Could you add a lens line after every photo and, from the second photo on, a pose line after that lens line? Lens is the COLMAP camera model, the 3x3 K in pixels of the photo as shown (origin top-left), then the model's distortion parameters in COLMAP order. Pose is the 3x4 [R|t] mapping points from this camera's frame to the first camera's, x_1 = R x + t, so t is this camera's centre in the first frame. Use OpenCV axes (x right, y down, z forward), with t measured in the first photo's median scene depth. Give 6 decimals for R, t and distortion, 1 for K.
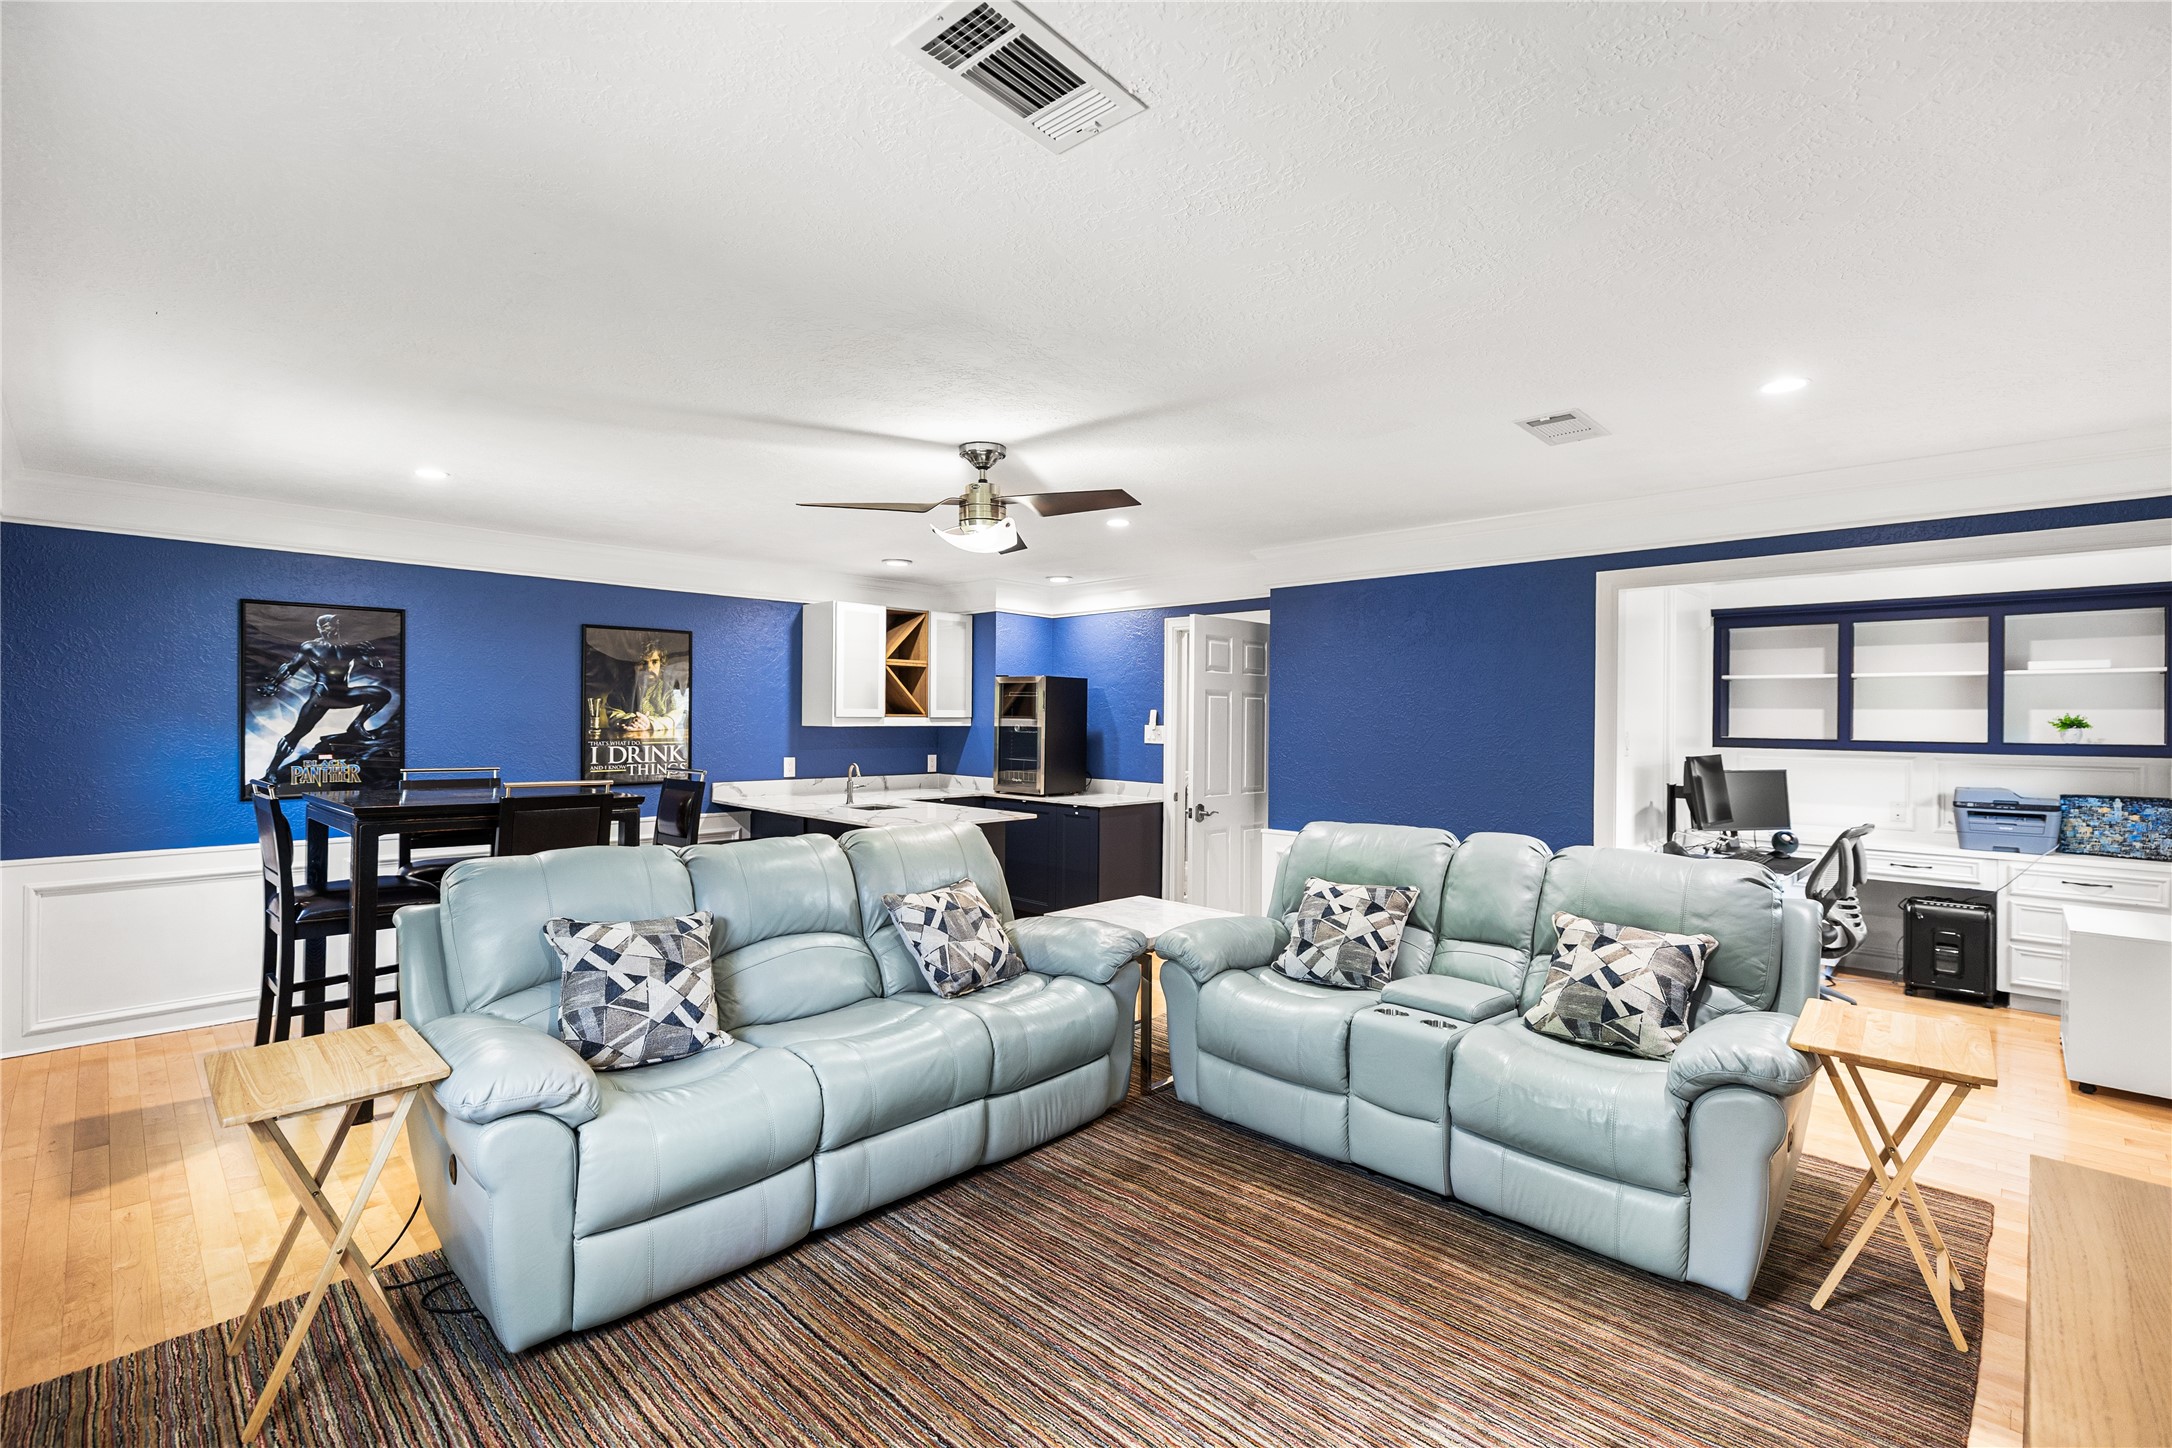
lens RADIAL K [[972.3, 0, 1088.3], [0, 972.3, 717.0], [0, 0, 1]] dist [0.001505, 0.000205]
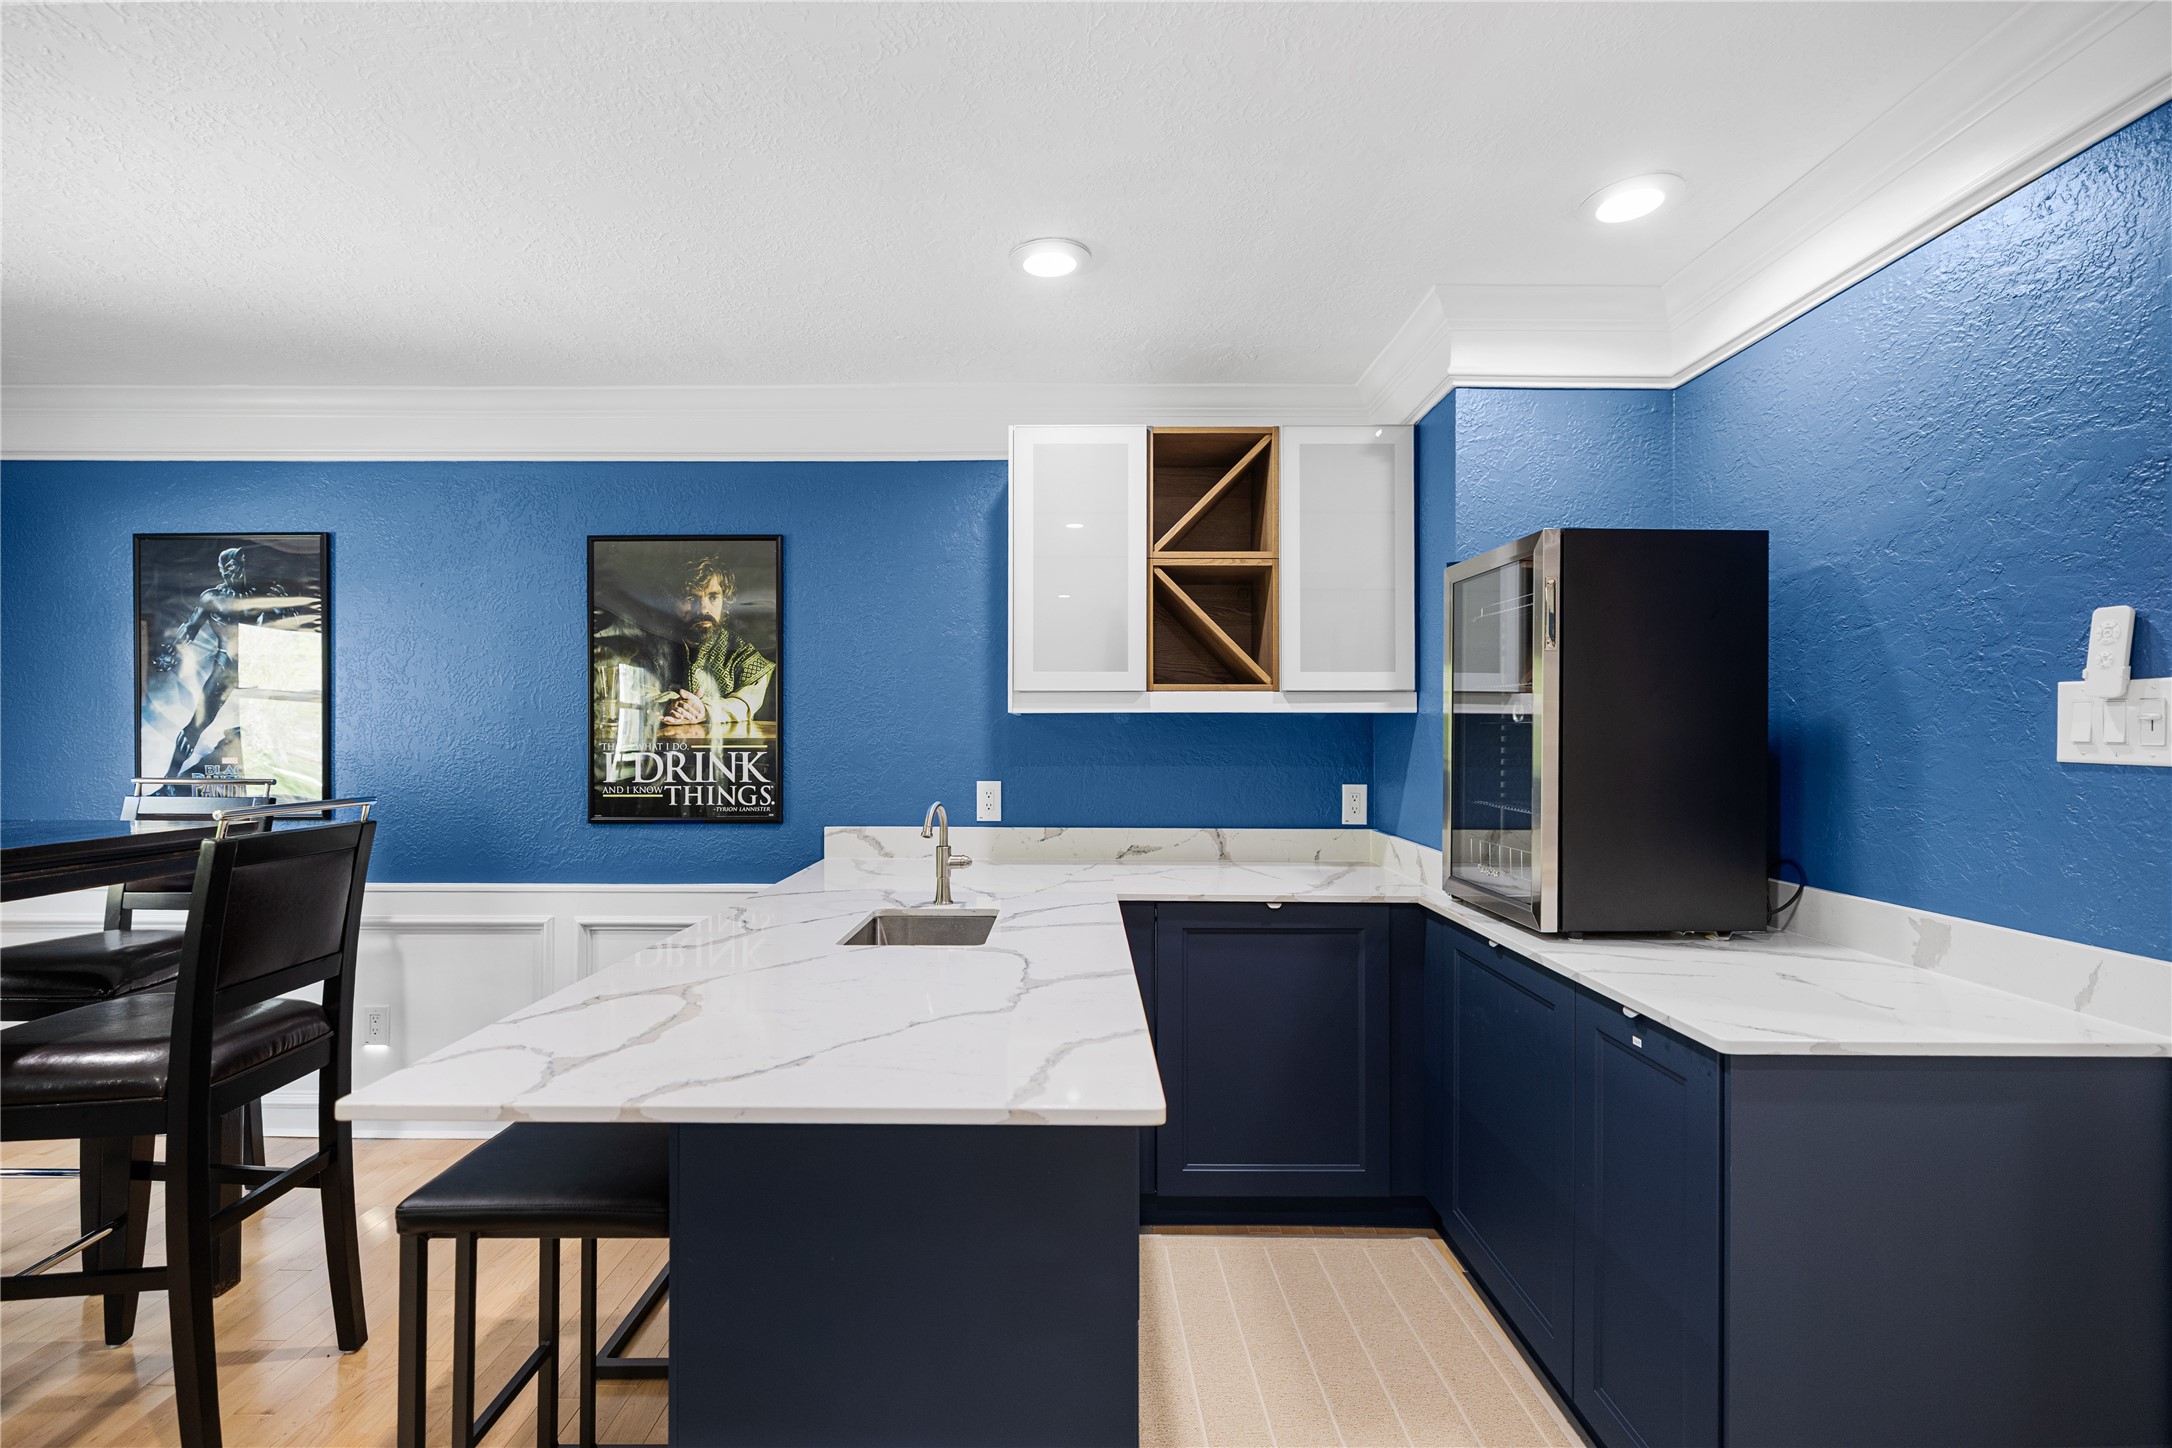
lens RADIAL K [[924.8, 0, 1086.0], [0, 924.8, 724.0], [0, 0, 1]] dist [-0.001222, 0.000040]
pose [[0.693670, -0.015583, -0.720124, 0.063583], [0.004359, 0.999838, -0.017438, 0.023534], [0.720279, 0.008958, 0.693626, 0.784744]]
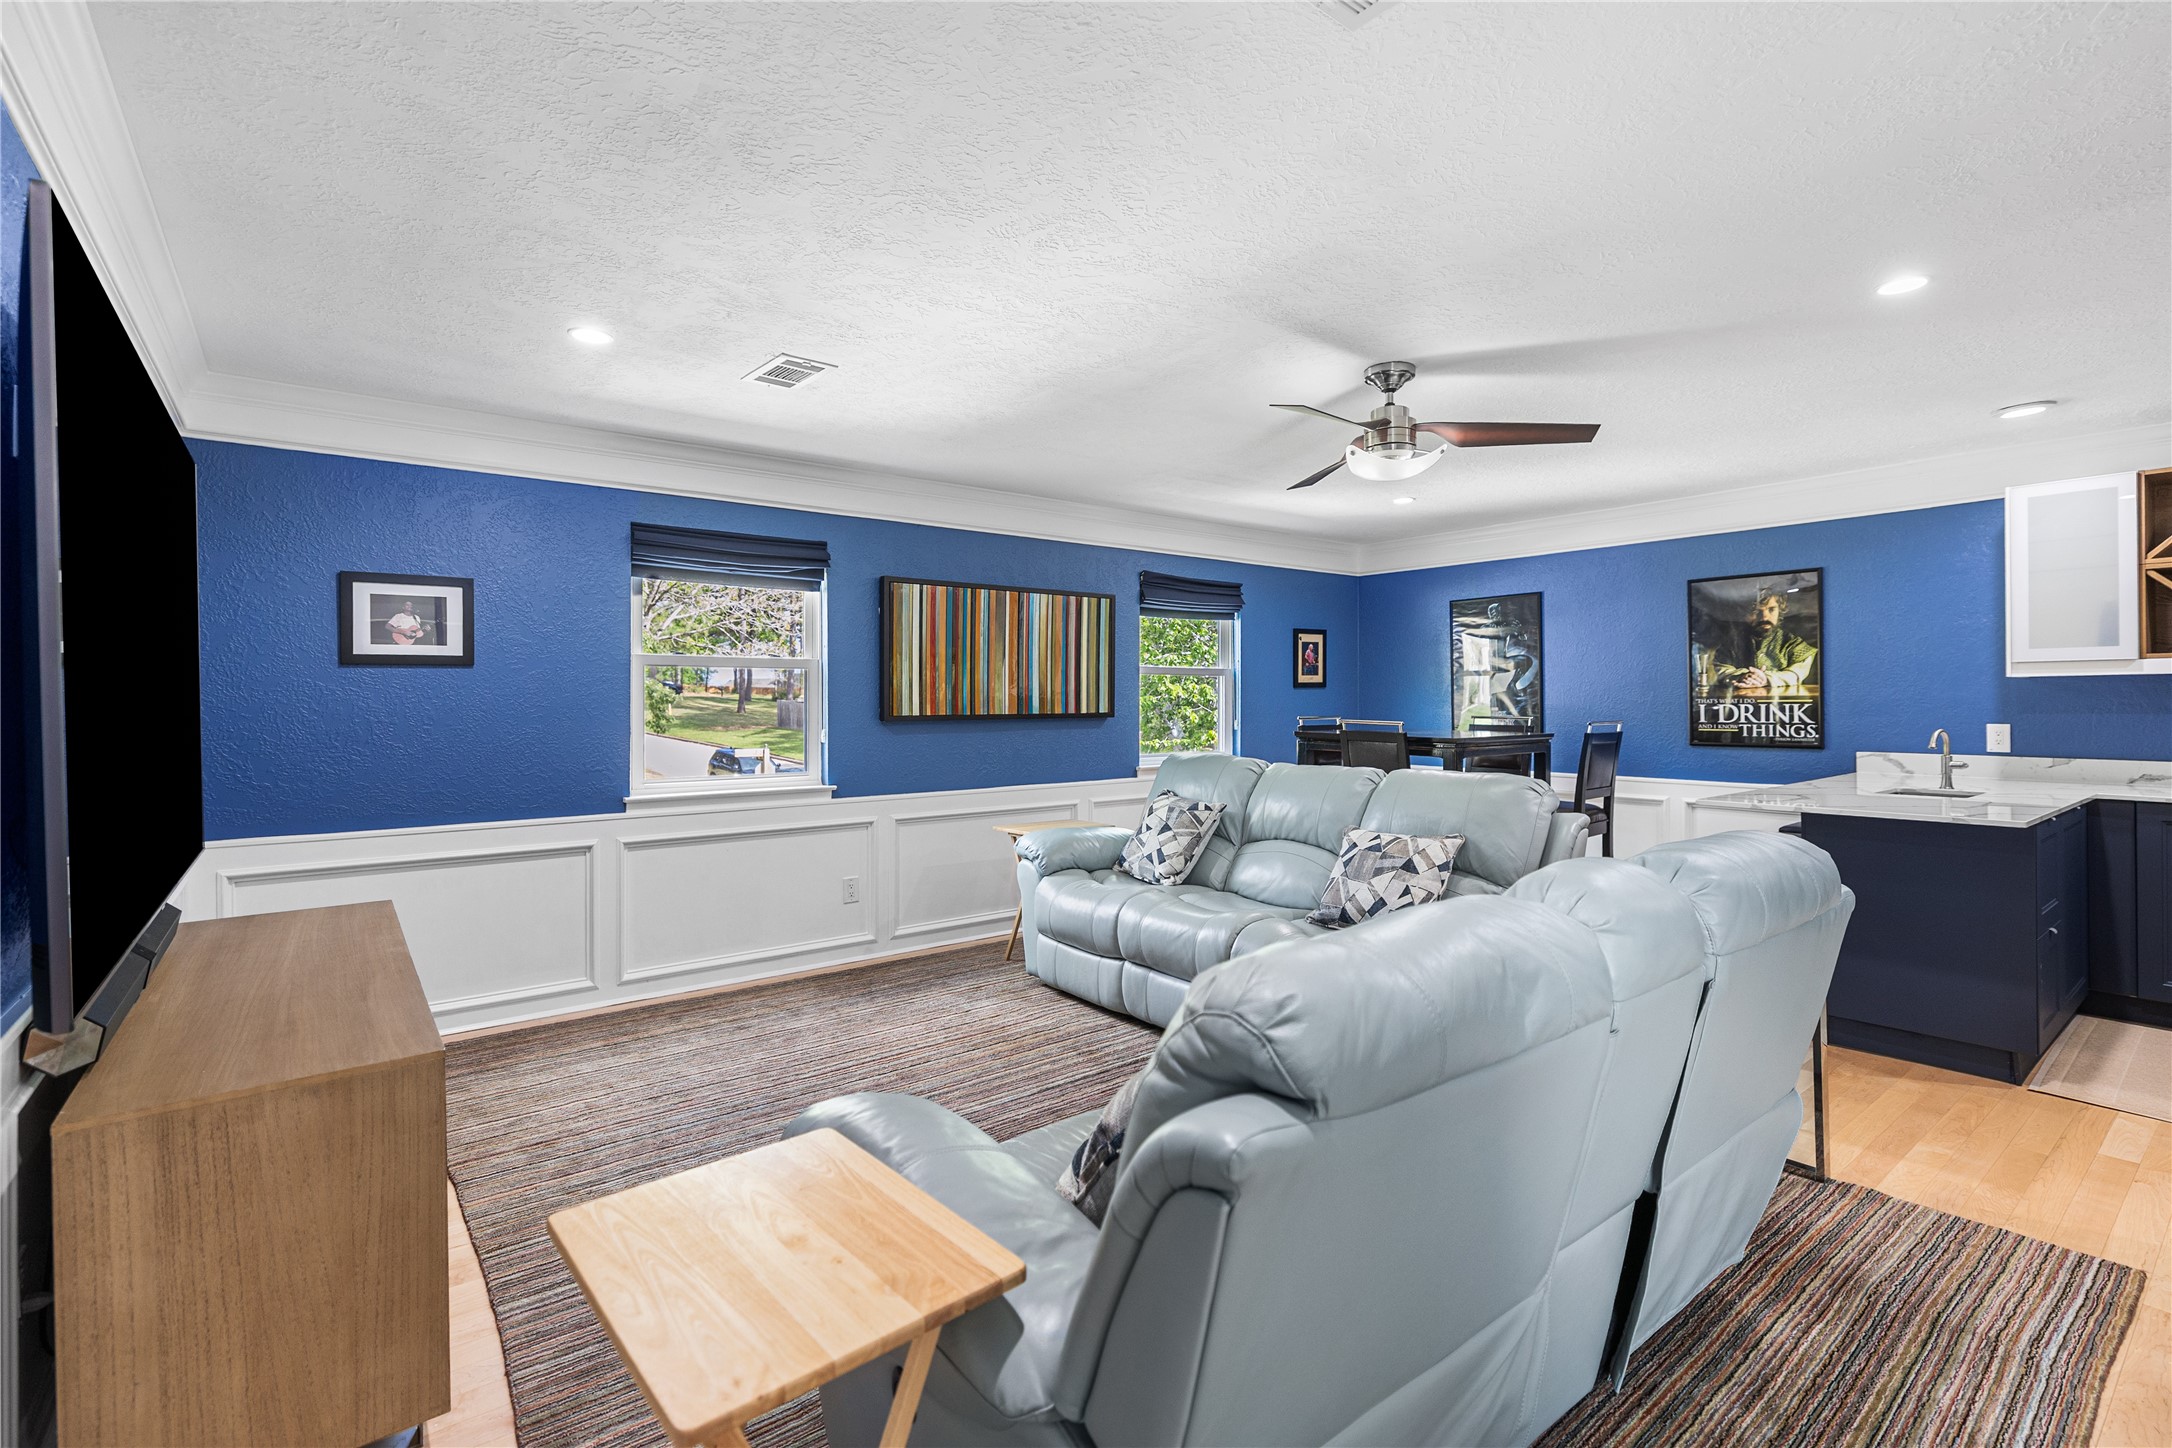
lens RADIAL K [[990.9, 0, 1084.1], [0, 990.9, 705.0], [0, 0, 1]] dist [0.001741, 0.000691]
pose [[-0.147191, -0.004714, -0.989097, 0.530320], [0.003933, 0.999978, -0.005351, 0.032268], [0.989100, -0.004678, -0.147169, 0.508090]]
